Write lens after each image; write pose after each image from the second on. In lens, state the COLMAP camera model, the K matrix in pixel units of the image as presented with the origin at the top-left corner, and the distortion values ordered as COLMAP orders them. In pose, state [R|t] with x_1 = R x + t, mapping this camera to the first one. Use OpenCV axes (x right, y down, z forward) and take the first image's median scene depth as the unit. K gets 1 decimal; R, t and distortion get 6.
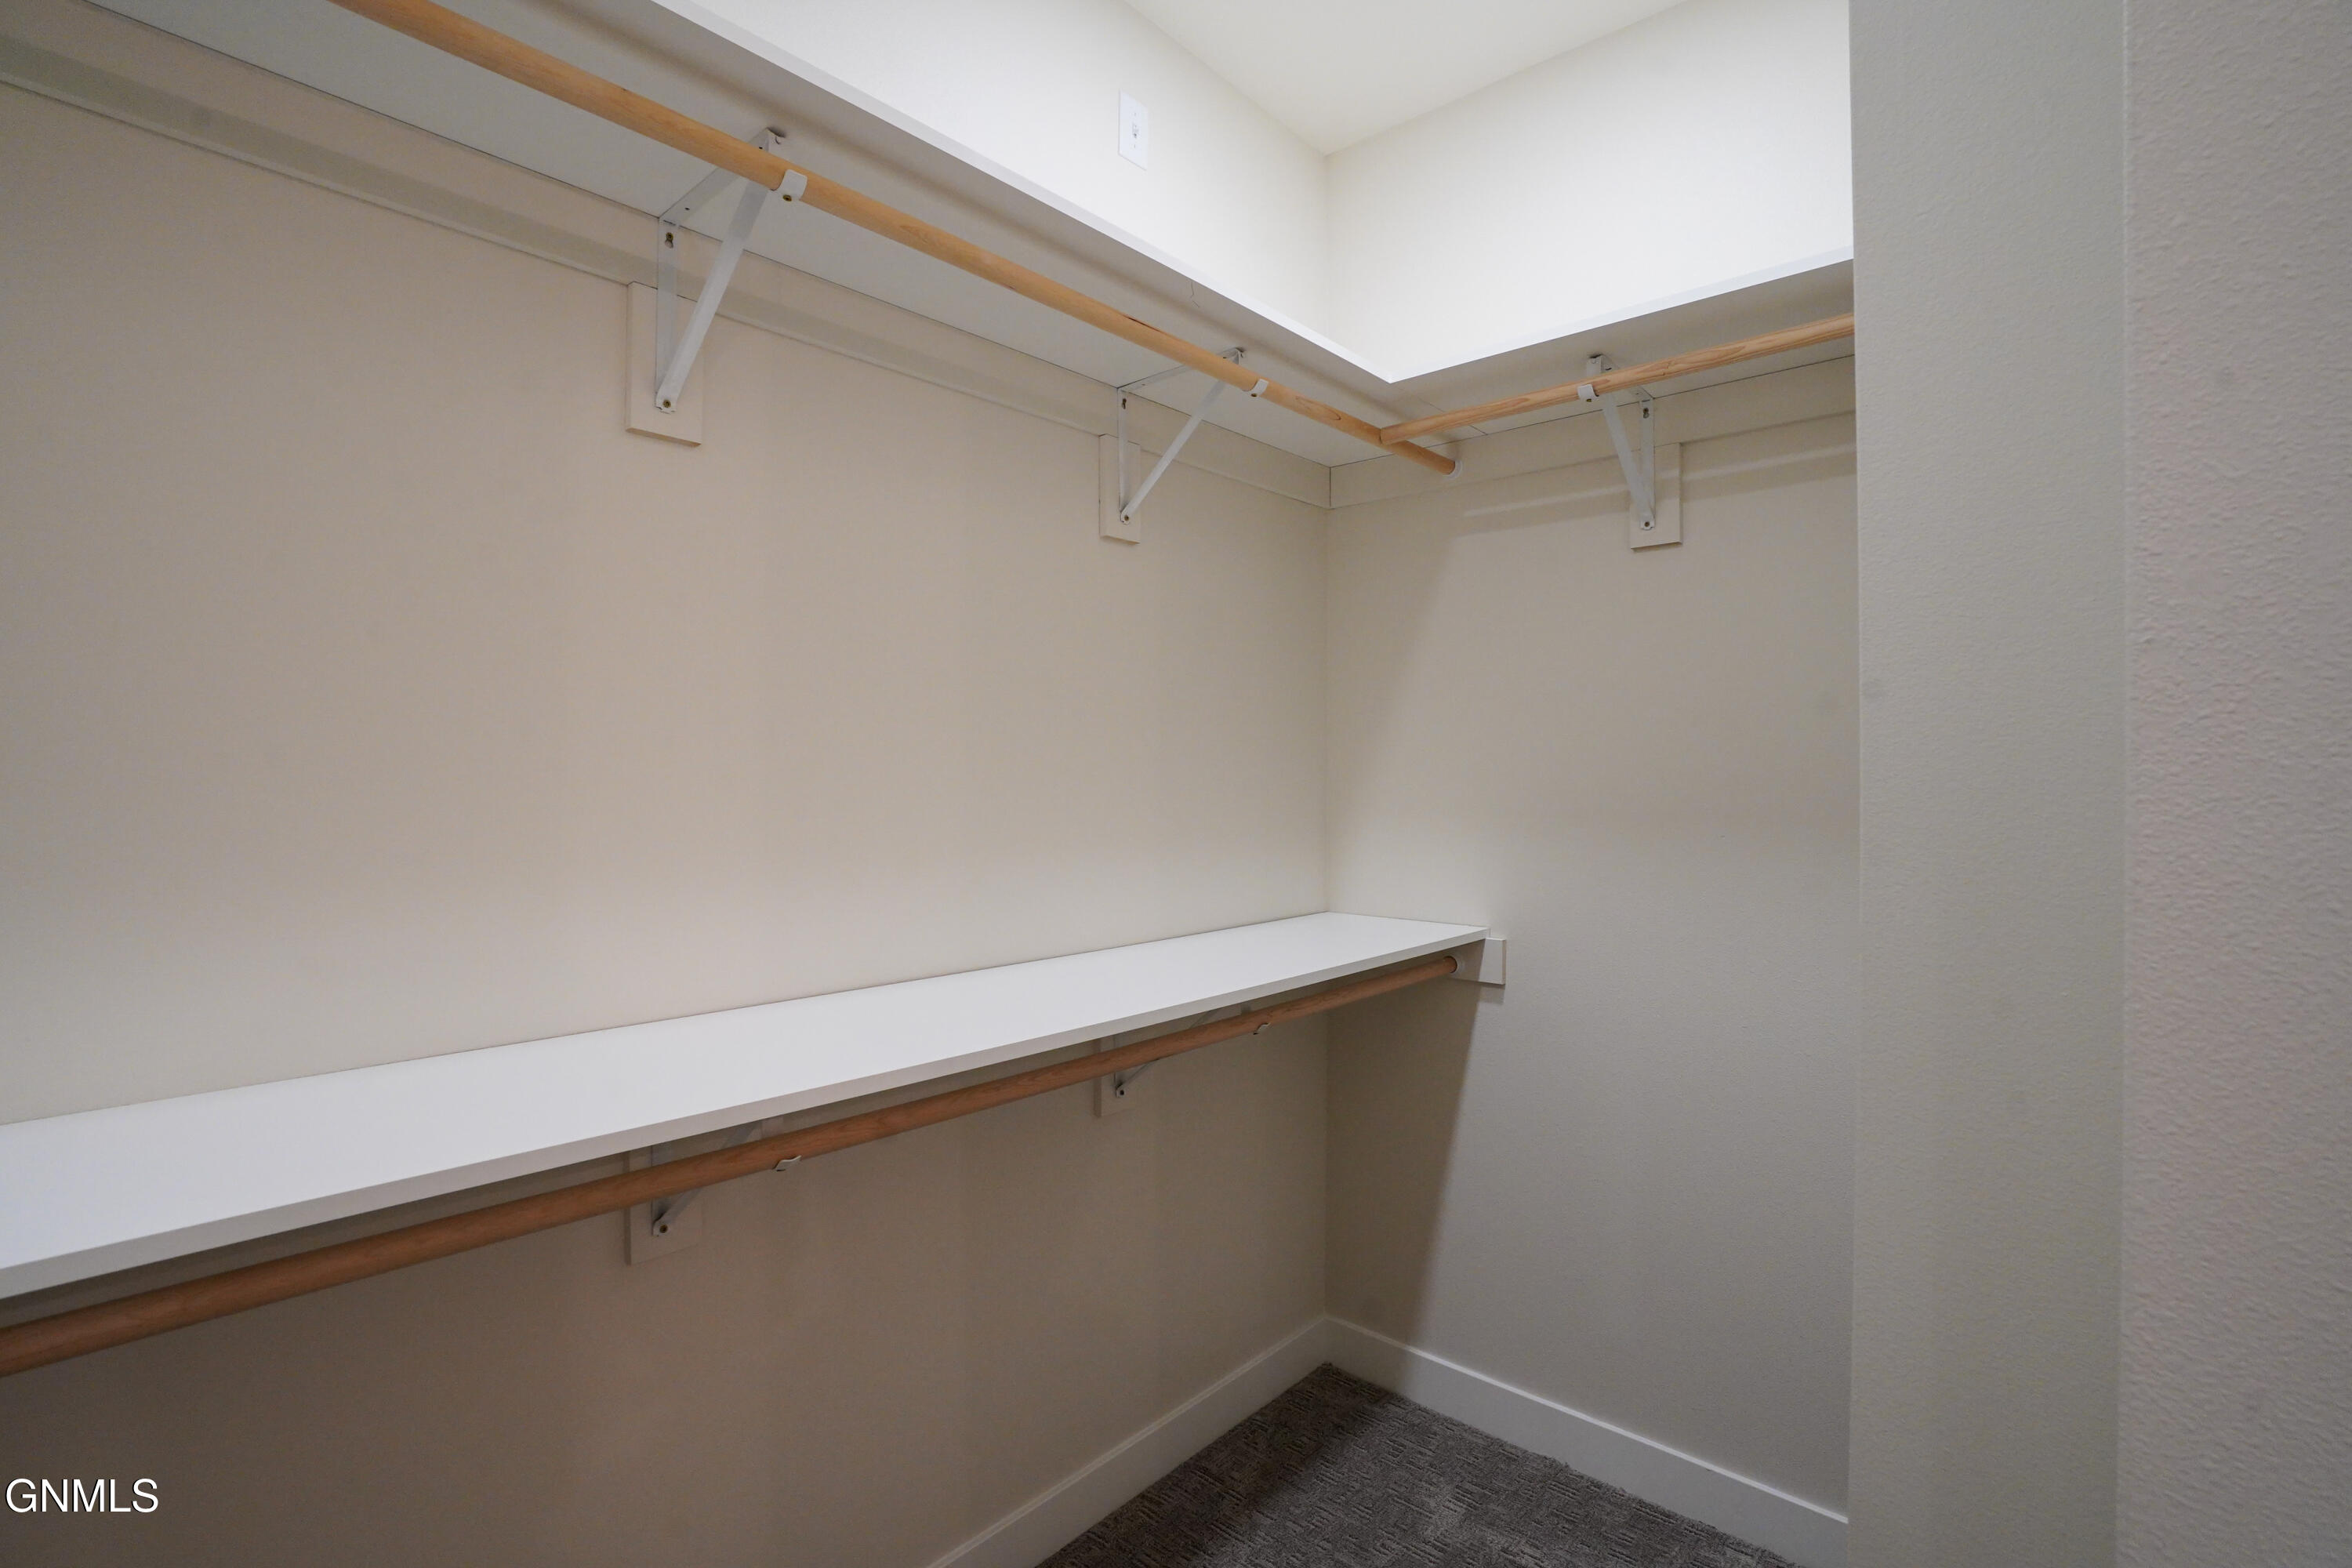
lens RADIAL K [[1088.2, 0, 1174.0], [0, 1088.2, 781.6], [0, 0, 1]] dist [-0.050857, 0.017002]
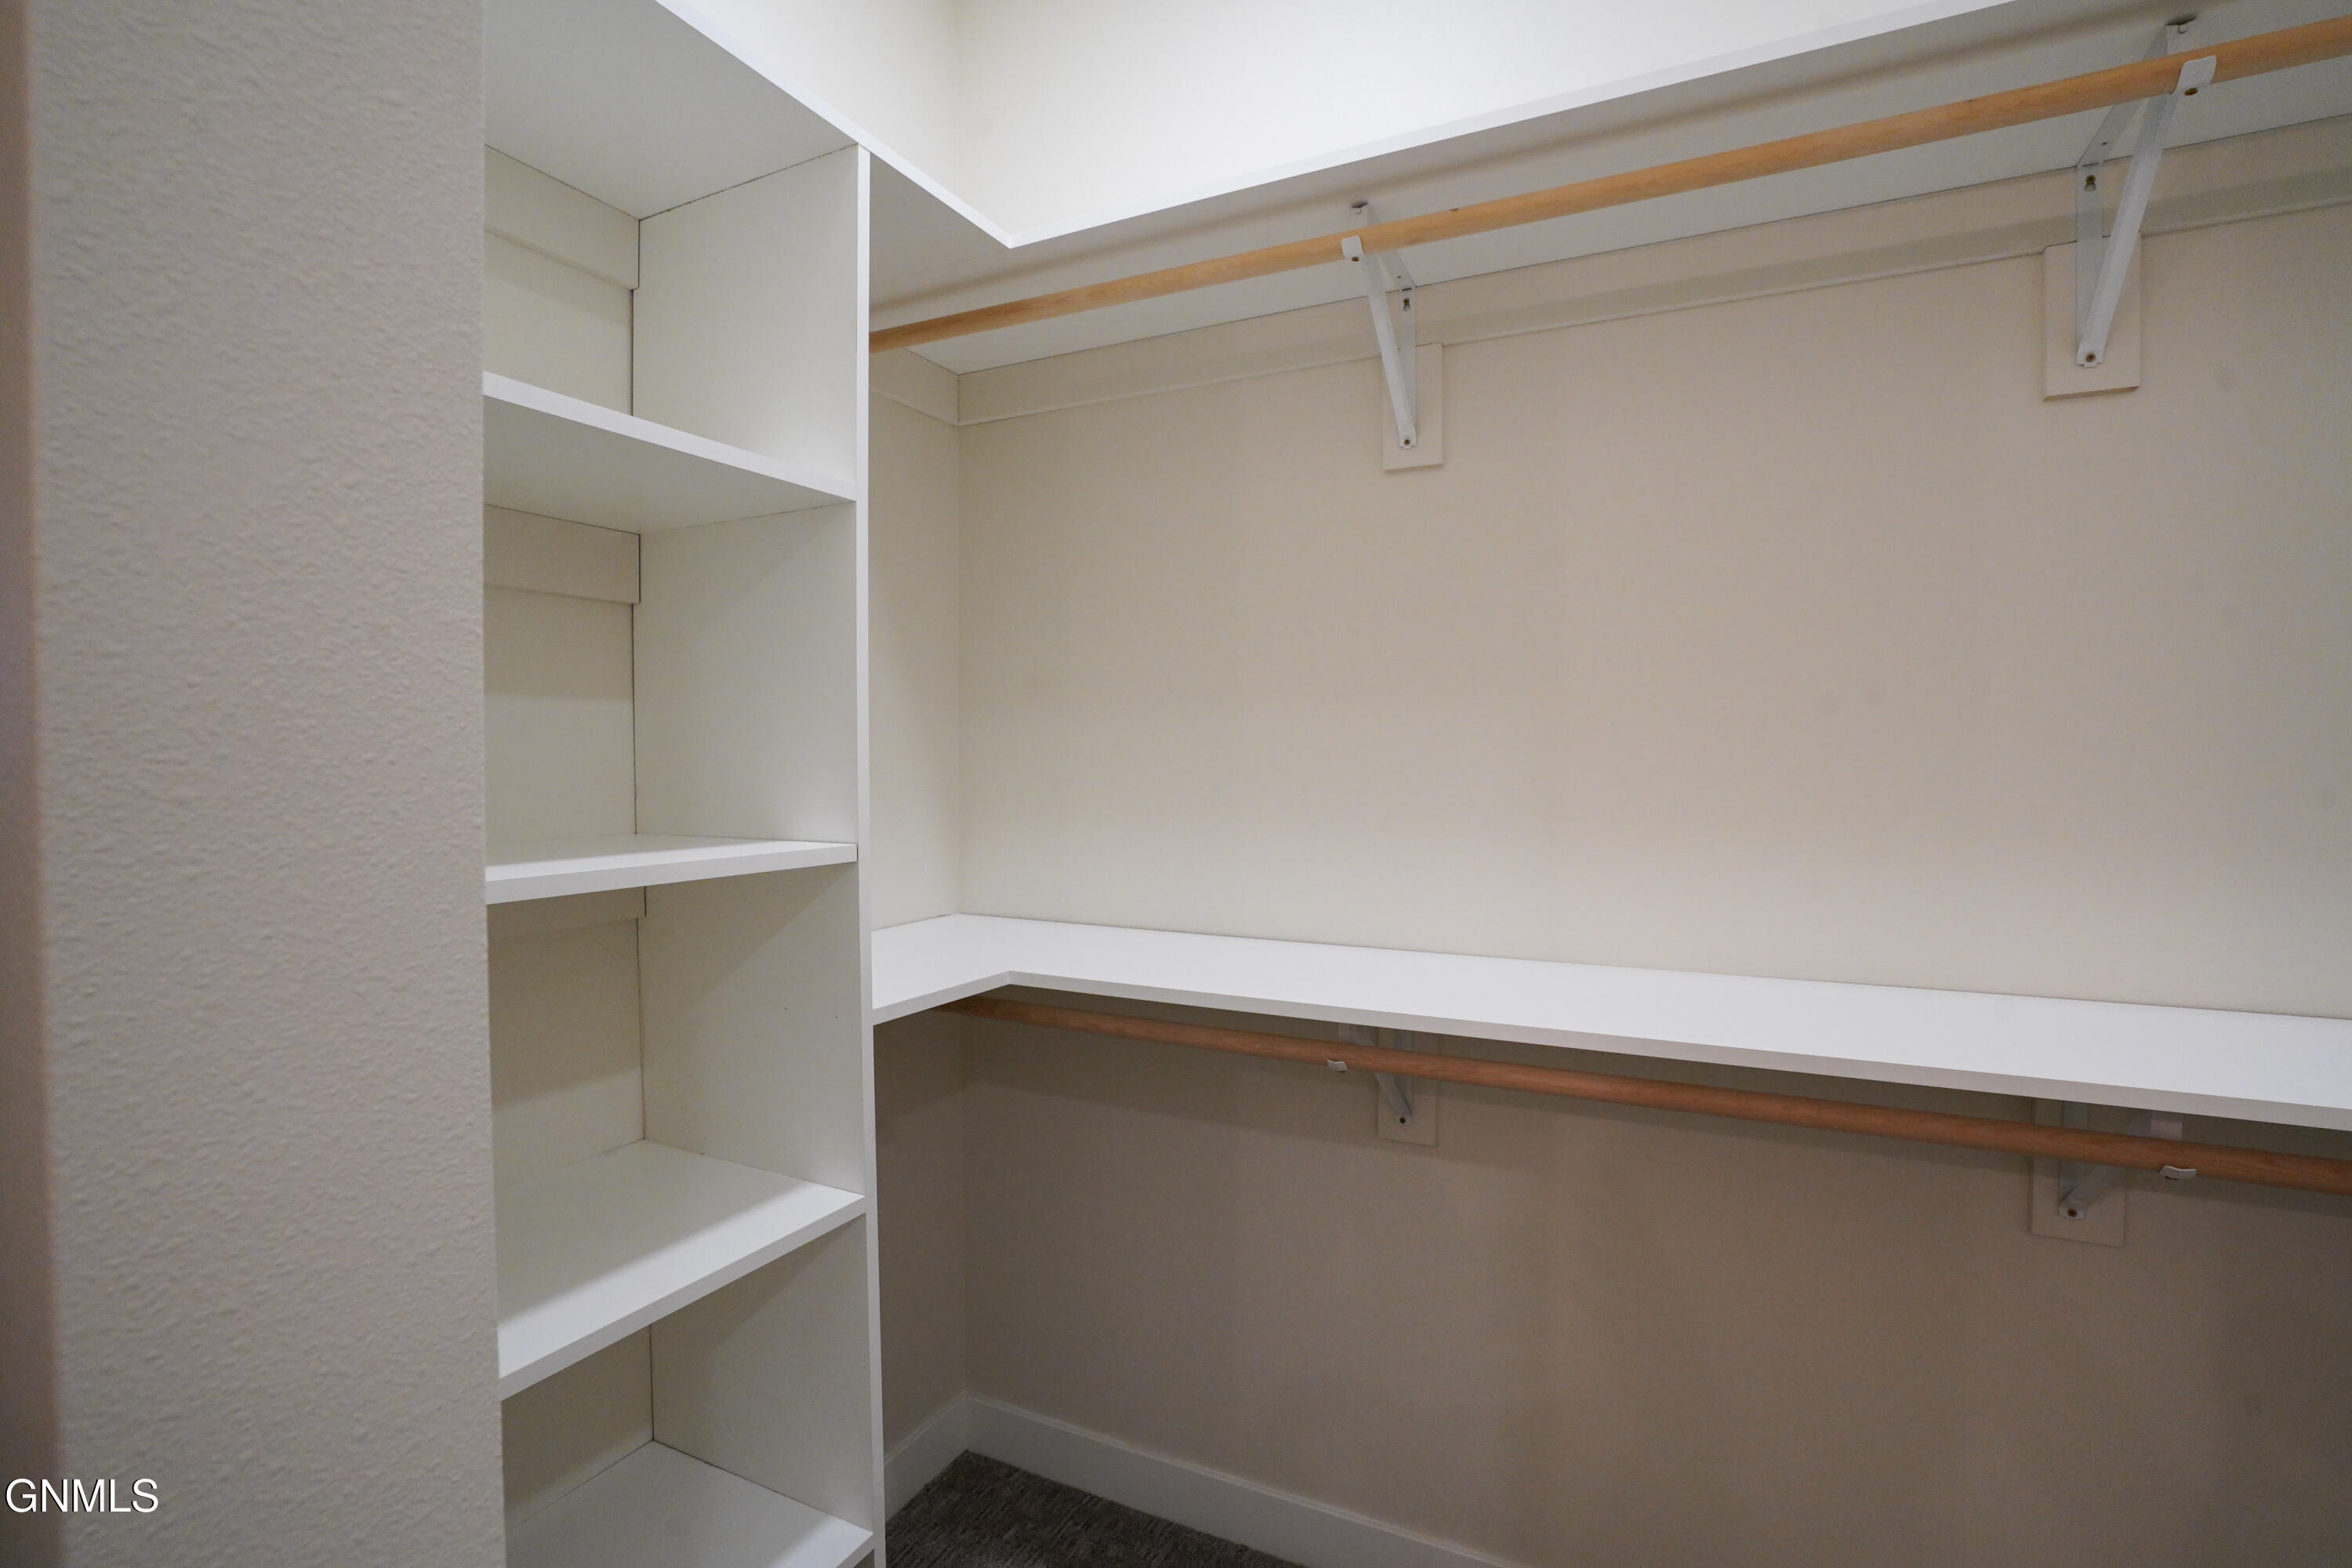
lens RADIAL K [[1088.2, 0, 1180.3], [0, 1088.2, 789.1], [0, 0, 1]] dist [-0.050857, 0.017002]
pose [[0.270417, 0.024687, -0.962427, 0.223208], [0.001496, 0.999659, 0.026063, 0.006208], [0.962742, -0.008488, 0.270288, -0.039529]]
